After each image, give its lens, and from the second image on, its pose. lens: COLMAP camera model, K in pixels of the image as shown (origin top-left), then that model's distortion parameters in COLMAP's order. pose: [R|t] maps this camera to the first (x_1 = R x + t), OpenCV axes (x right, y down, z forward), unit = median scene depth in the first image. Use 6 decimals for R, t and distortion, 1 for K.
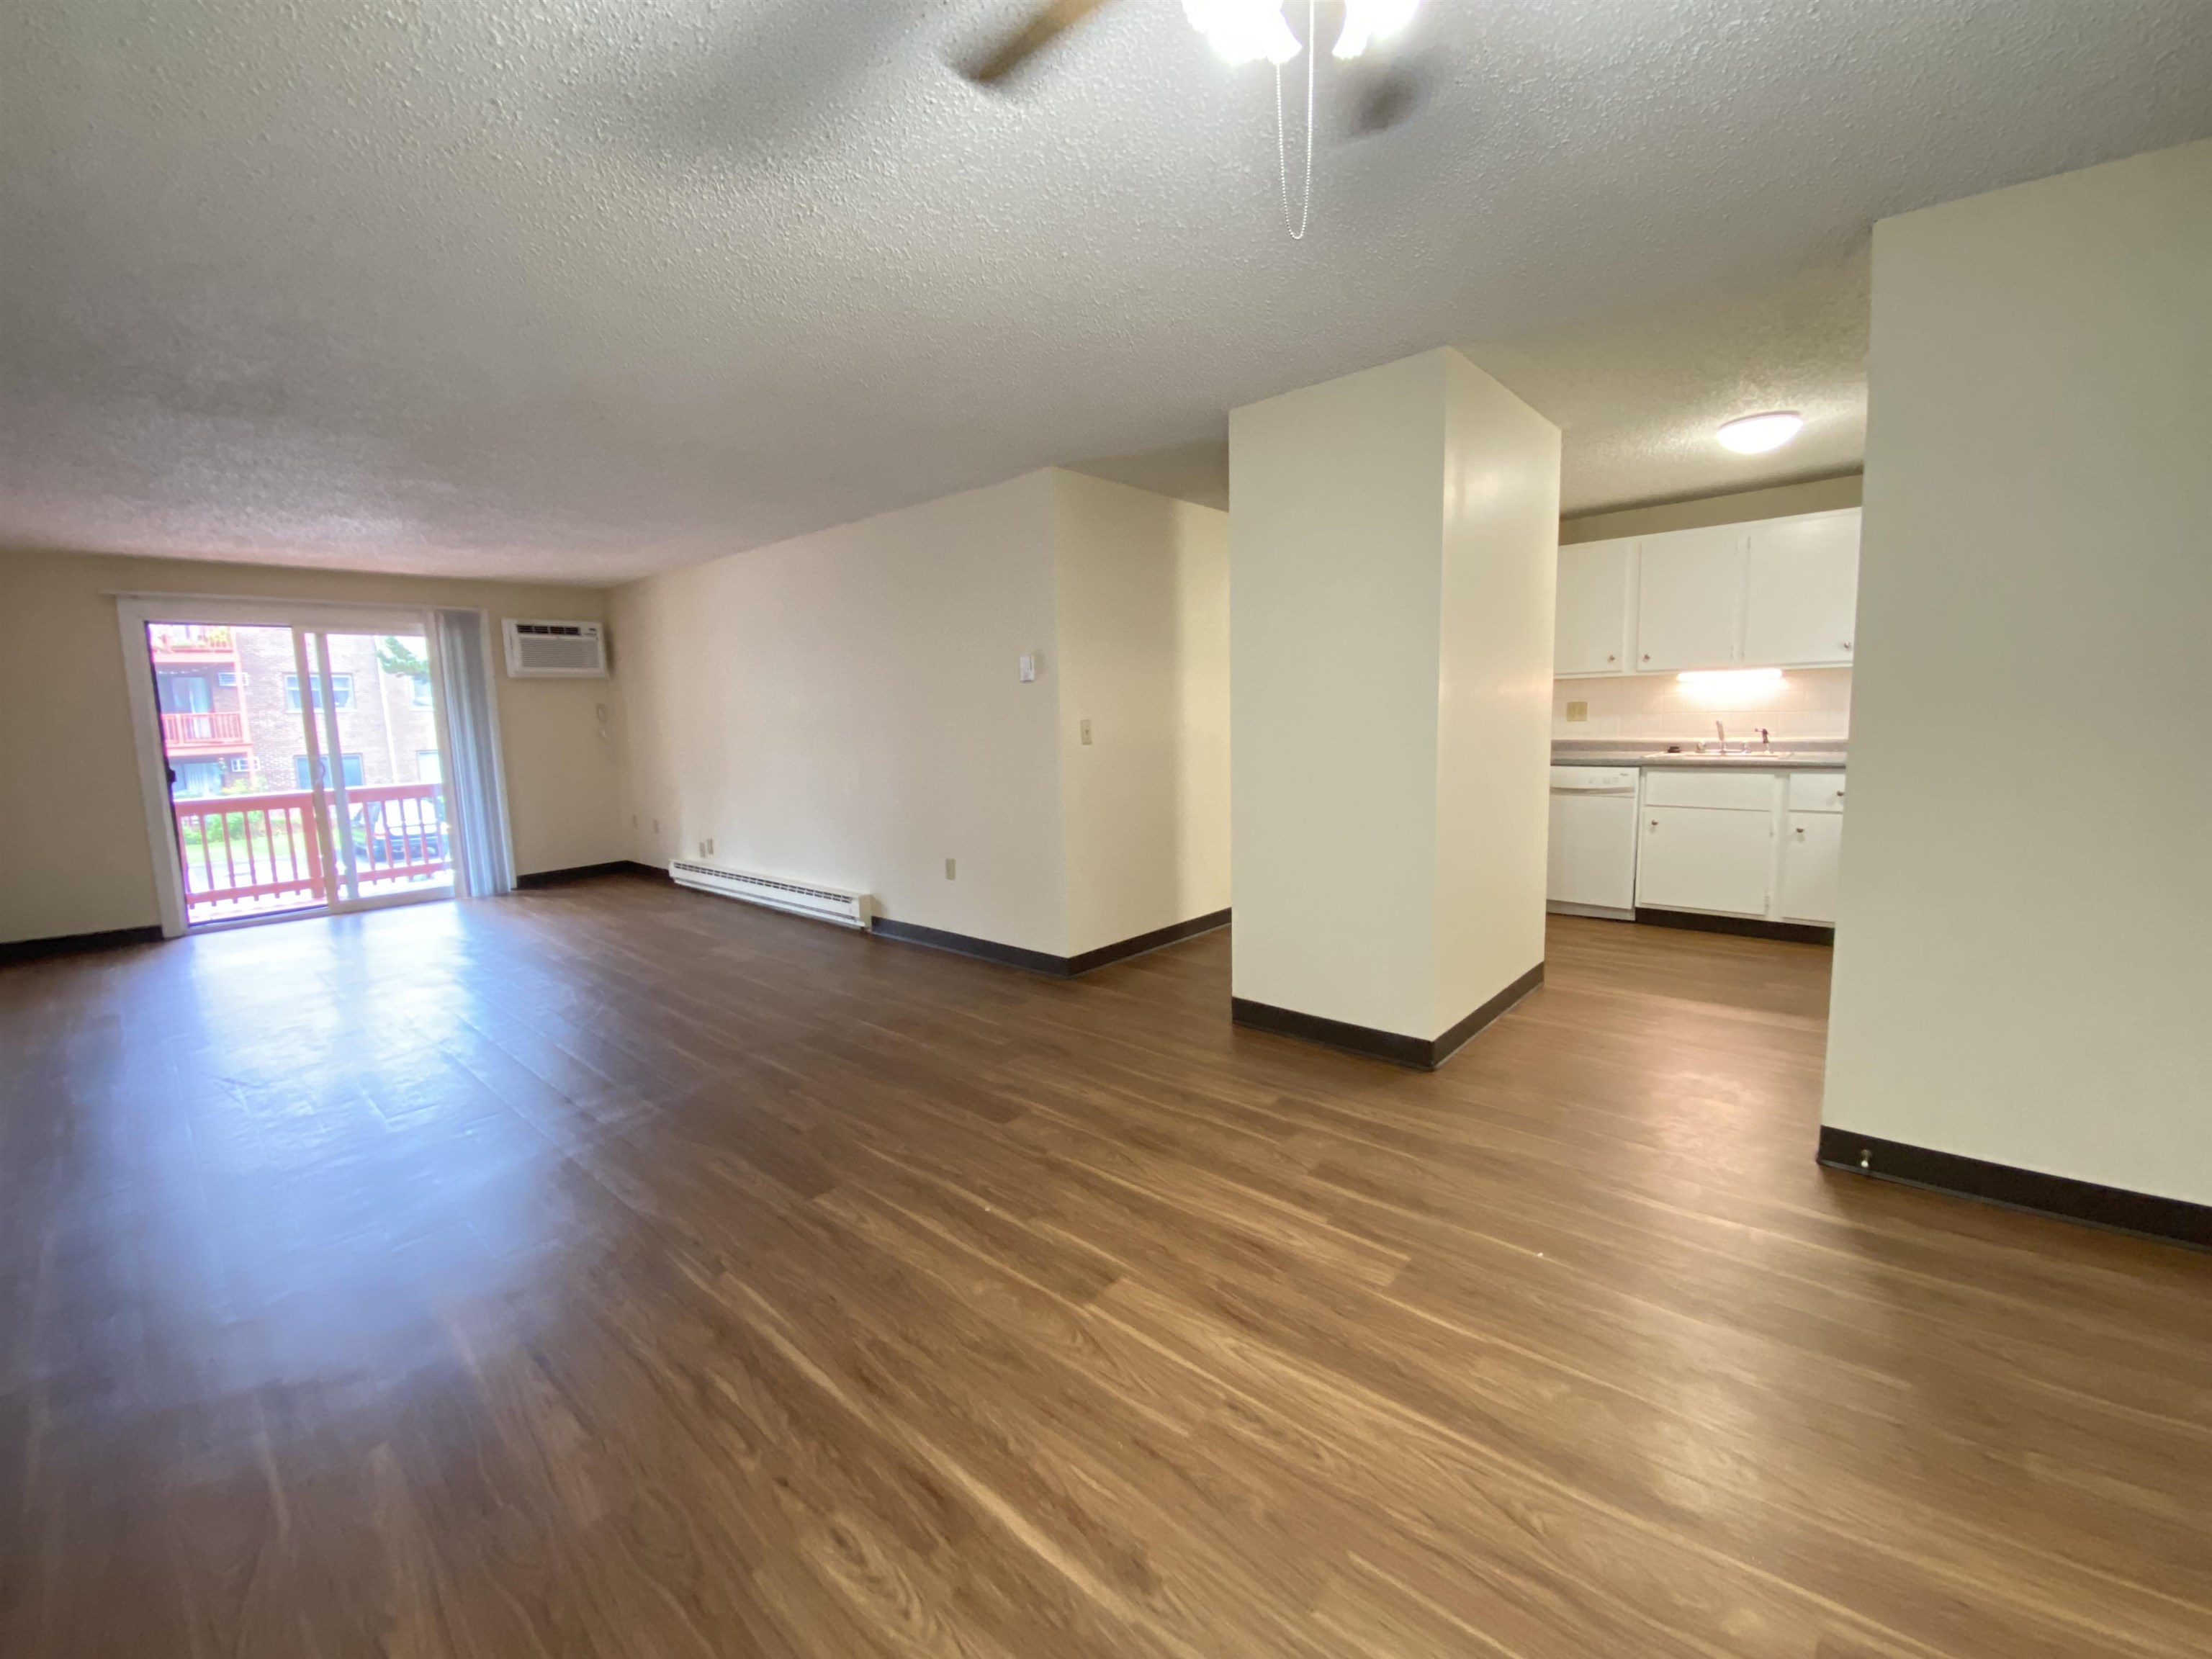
lens RADIAL K [[904.6, 0, 1106.0], [0, 904.6, 829.5], [0, 0, 1]] dist [-0.035965, -0.000389]
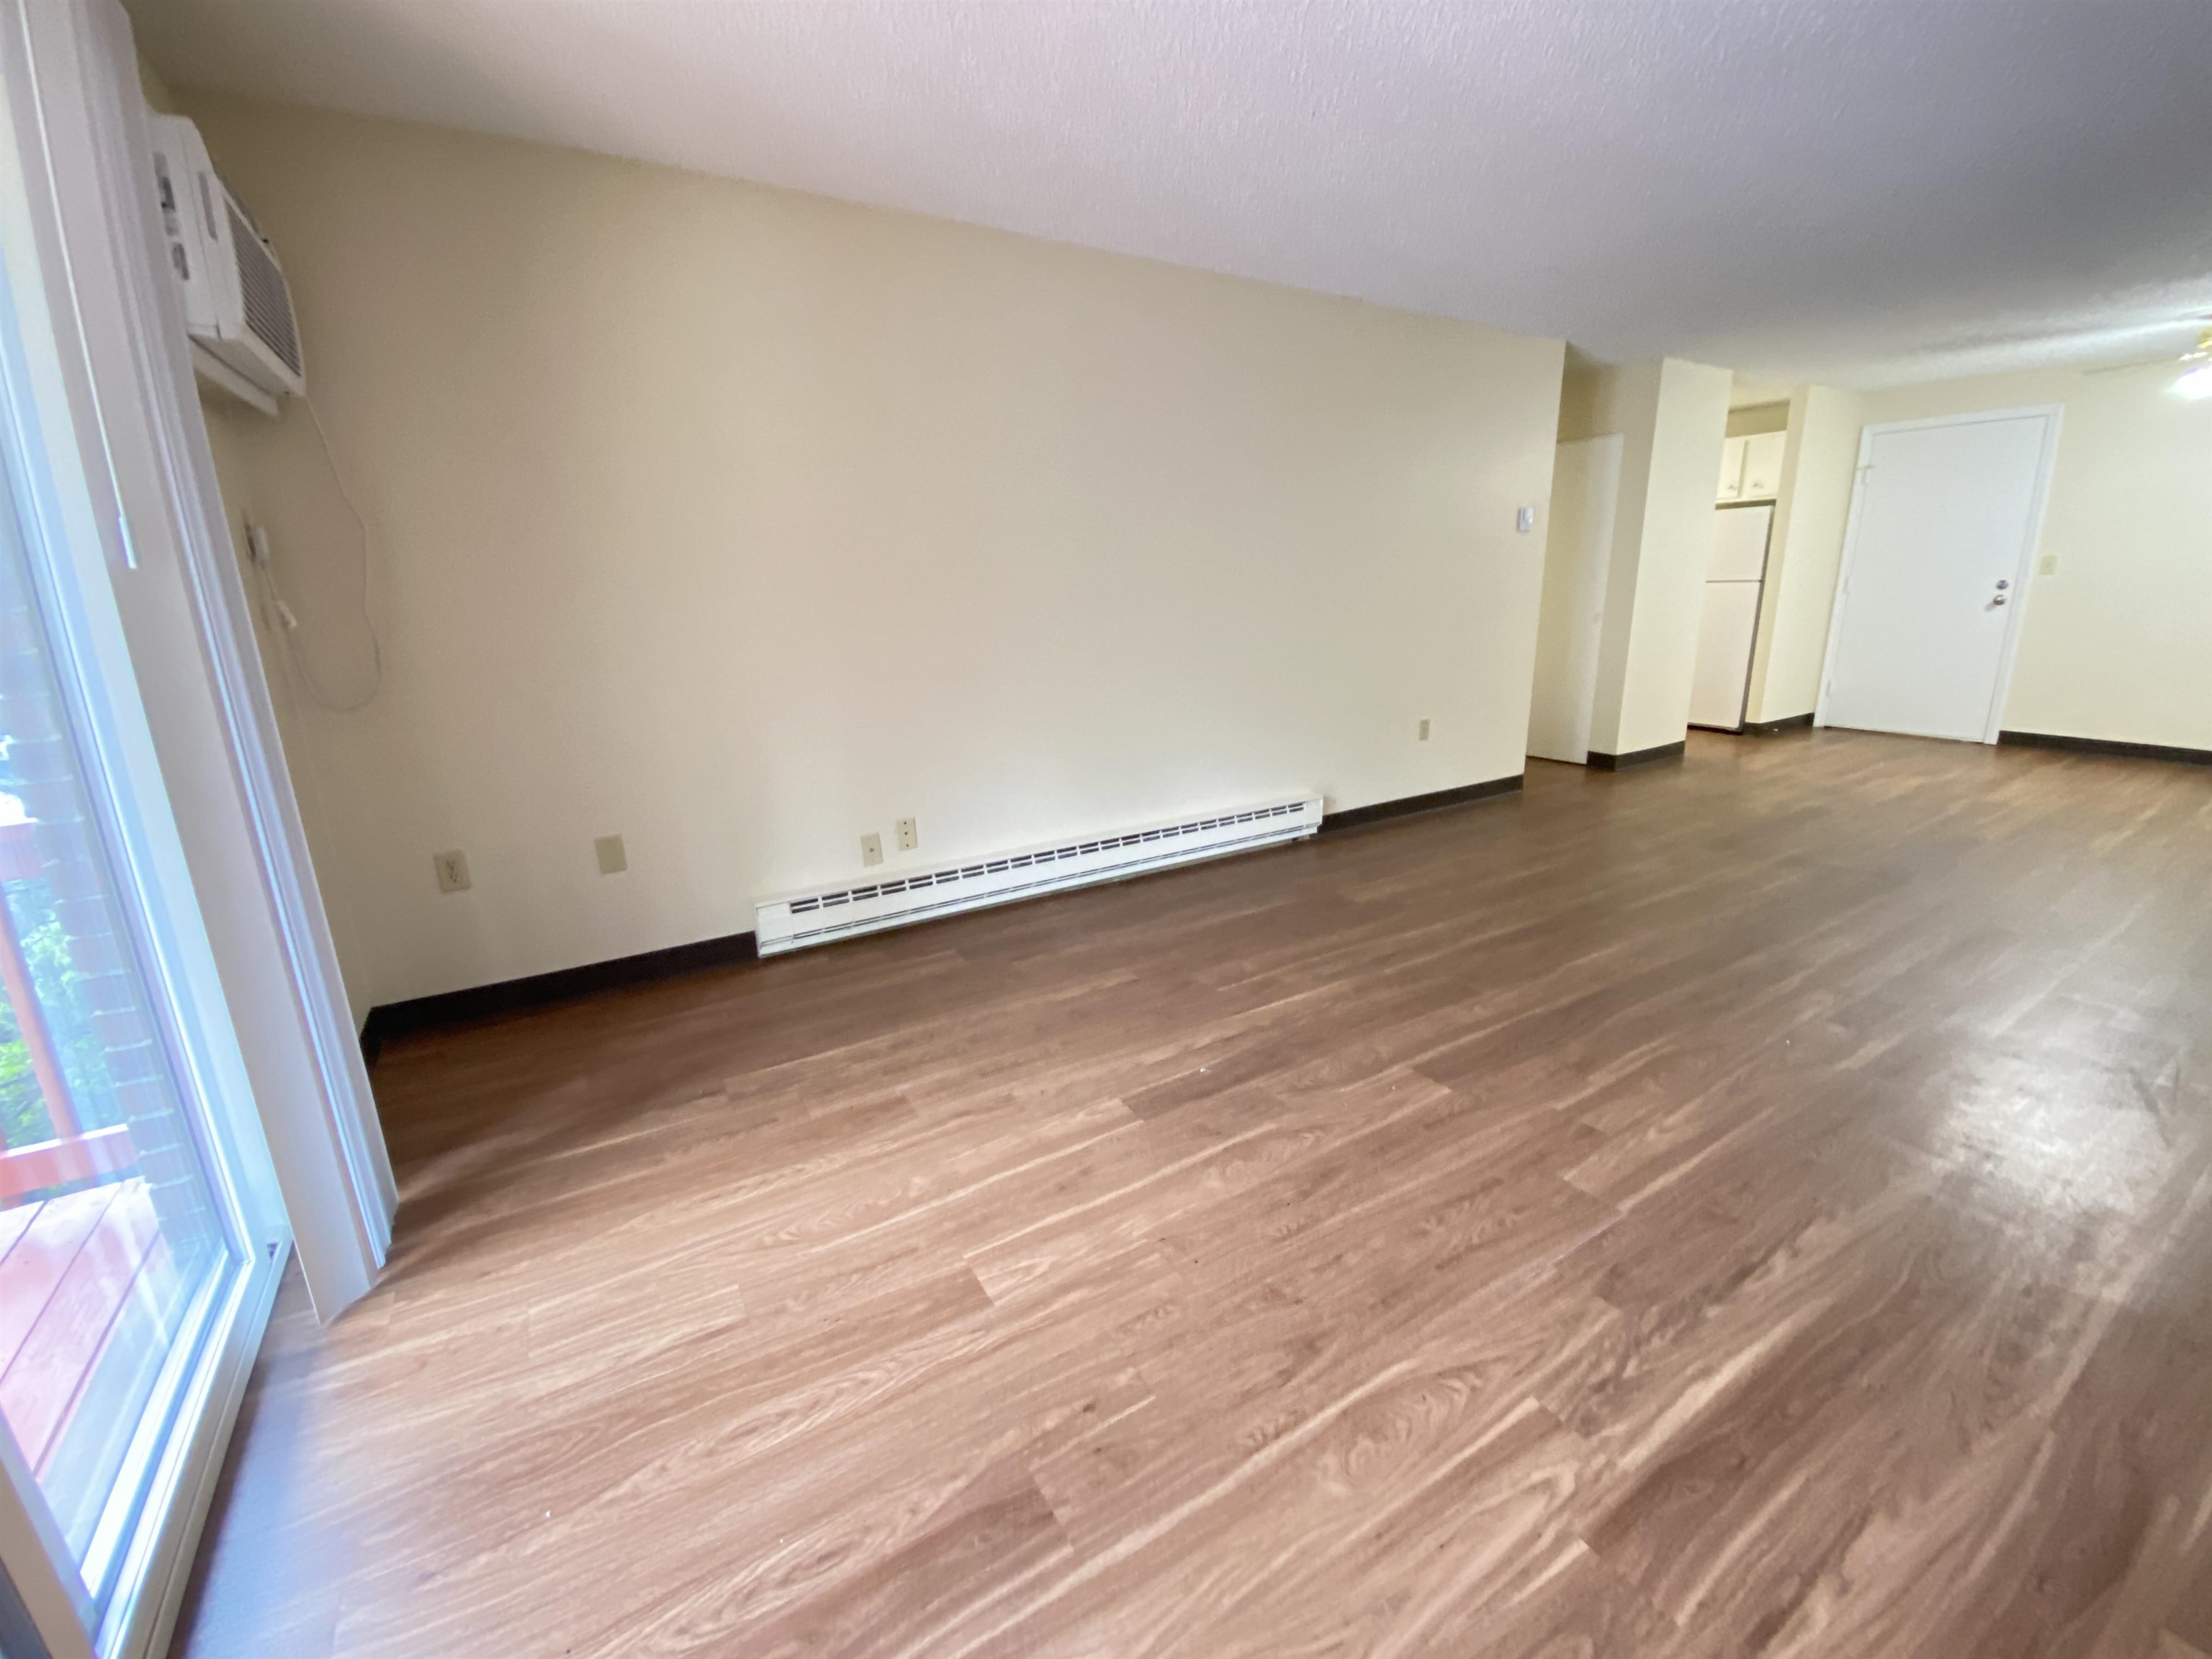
lens RADIAL K [[940.9, 0, 1106.0], [0, 940.9, 829.5], [0, 0, 1]] dist [0.000646, -0.000018]
pose [[0.285990, -0.231904, 0.929748, -1.016068], [0.131122, 0.970617, 0.201764, -0.083734], [-0.949219, 0.064208, 0.307995, 0.836112]]
